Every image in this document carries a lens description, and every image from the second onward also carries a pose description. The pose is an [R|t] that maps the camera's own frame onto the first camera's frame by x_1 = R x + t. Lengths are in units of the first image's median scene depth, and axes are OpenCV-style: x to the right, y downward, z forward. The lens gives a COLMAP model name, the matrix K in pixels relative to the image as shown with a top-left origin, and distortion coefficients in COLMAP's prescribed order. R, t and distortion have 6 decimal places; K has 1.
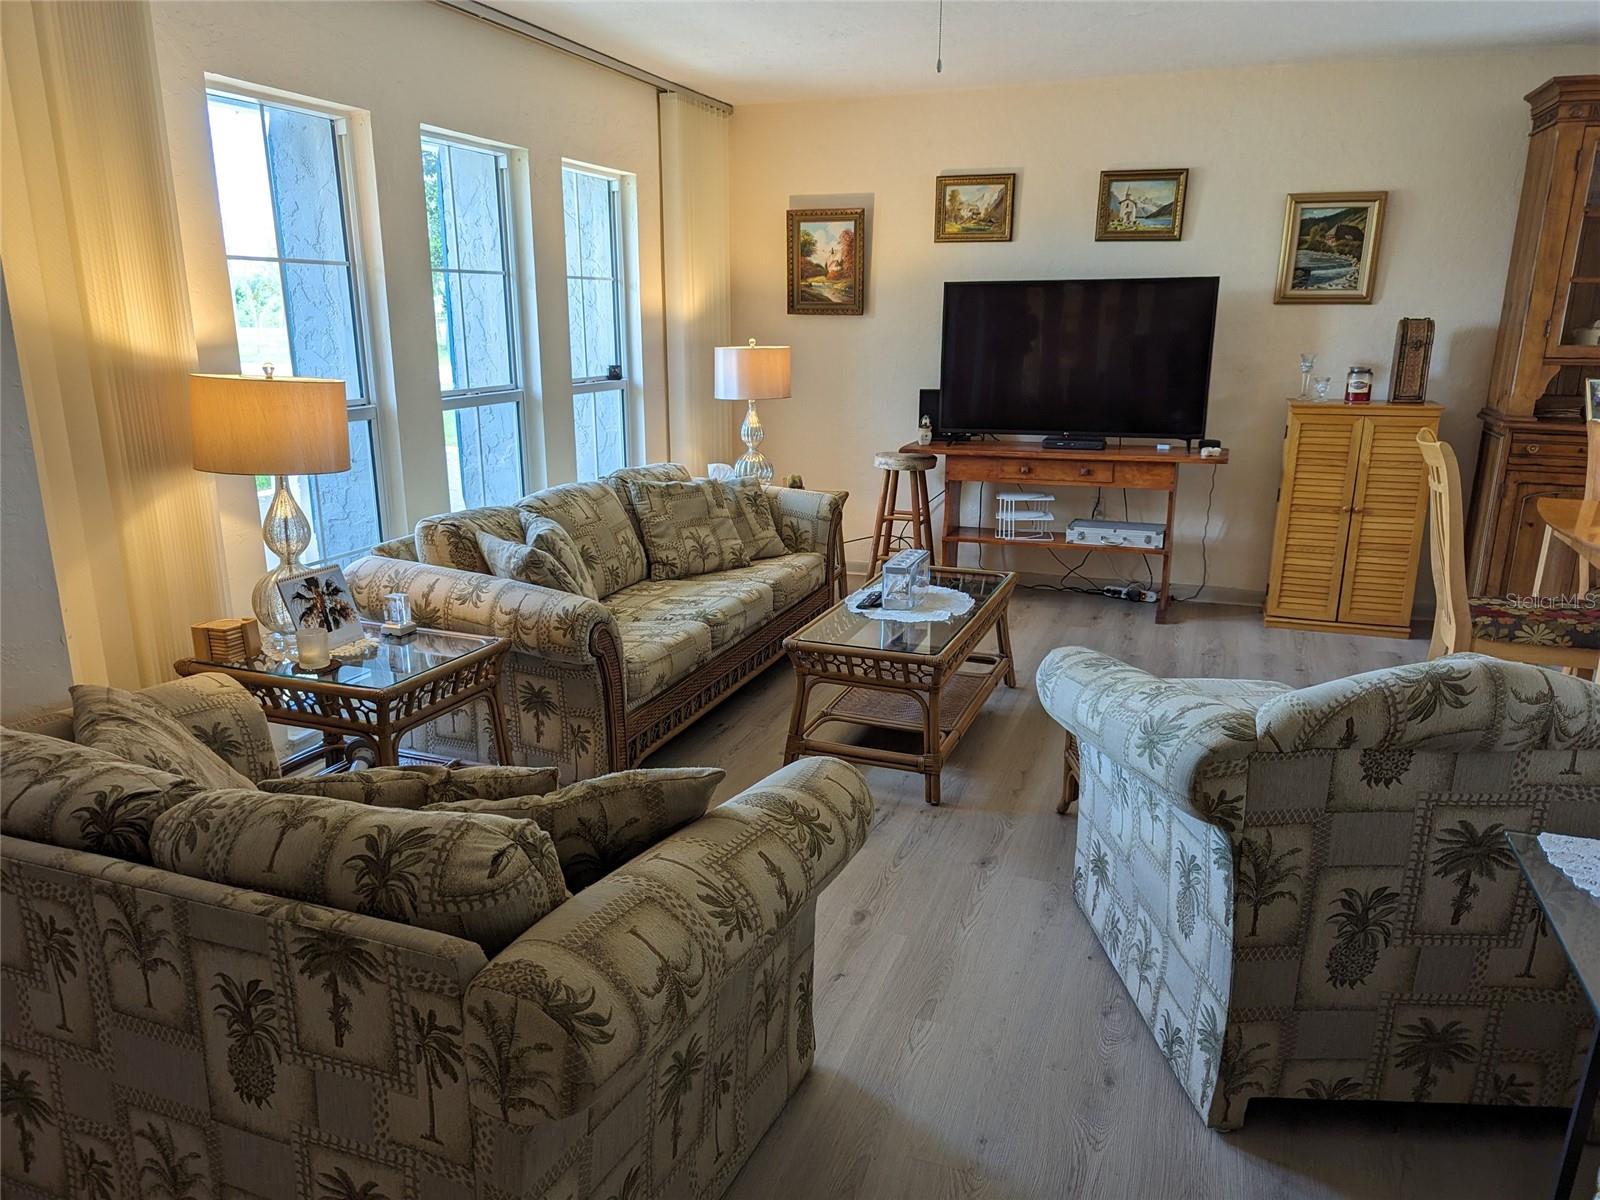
lens RADIAL K [[1126.1, 0, 803.5], [0, 1126.1, 606.3], [0, 0, 1]] dist [0.061312, -0.056323]
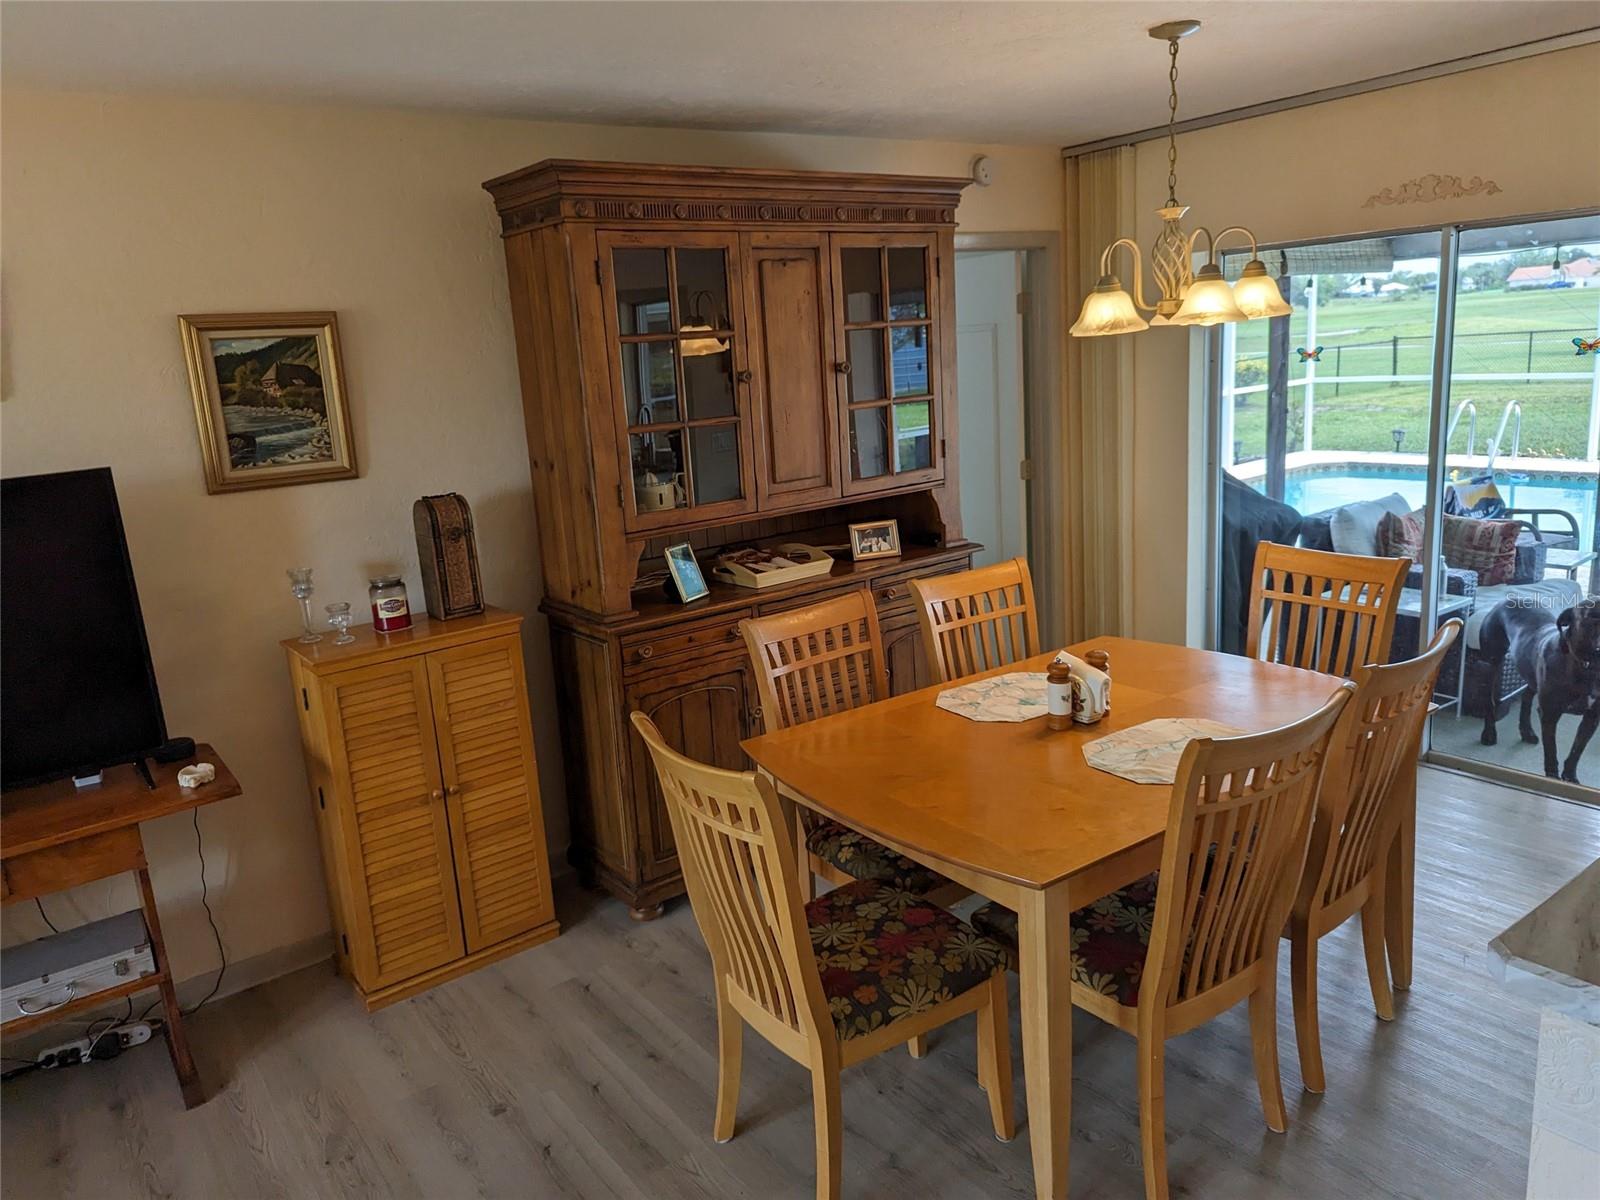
lens RADIAL K [[1123.3, 0, 785.1], [0, 1123.3, 600.8], [0, 0, 1]] dist [0.046801, -0.050227]
pose [[0.543189, -0.226354, 0.808523, 0.090831], [0.279772, 0.956737, 0.079889, -0.181486], [-0.791627, 0.182808, 0.583016, 0.443379]]
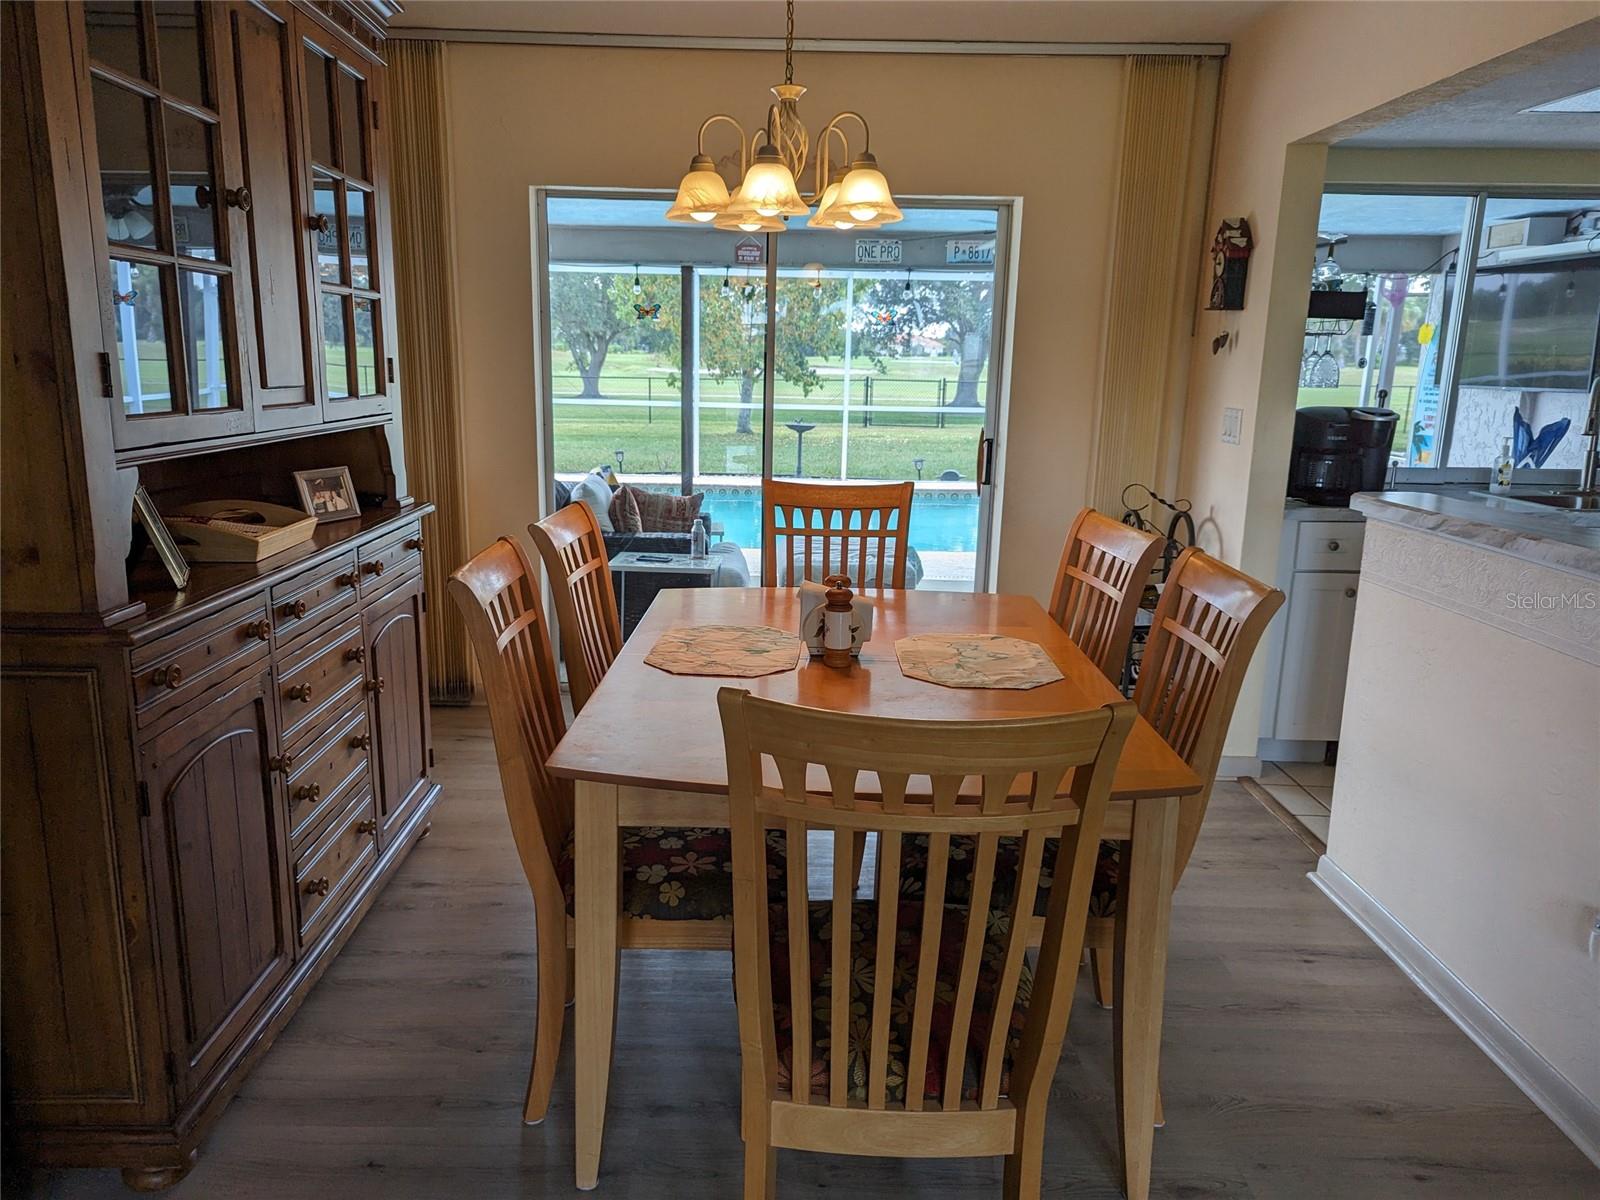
lens RADIAL K [[1128.2, 0, 800.0], [0, 1128.2, 600.0], [0, 0, 1]] dist [0.068457, -0.063333]
pose [[-0.360429, -0.206728, 0.909590, 0.186099], [0.219180, 0.929060, 0.298004, -0.207775], [-0.906670, 0.306774, -0.289549, 0.815353]]
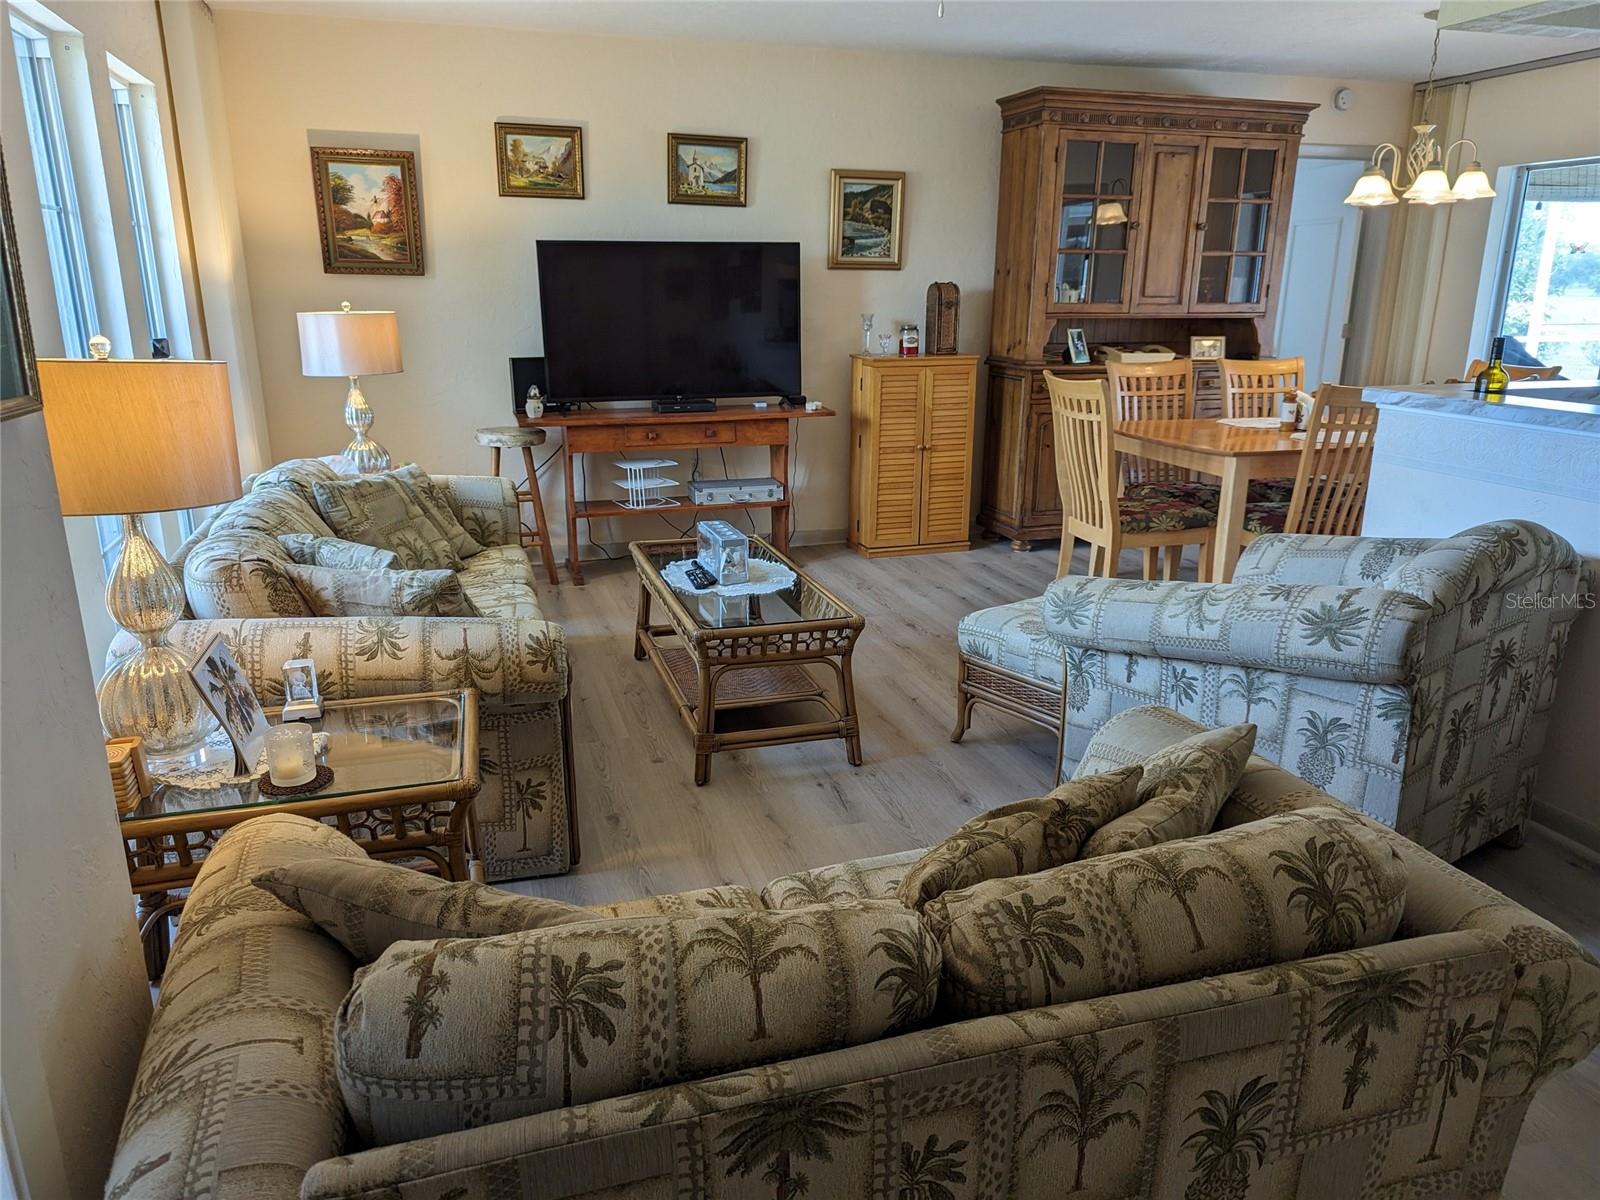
lens RADIAL K [[1119.1, 0, 800.1], [0, 1119.1, 608.4], [0, 0, 1]] dist [0.055401, -0.054592]
pose [[0.789107, -0.170001, 0.590262, -0.319289], [0.154080, 0.984998, 0.077702, -0.030382], [-0.594617, 0.029632, 0.803463, 0.150843]]
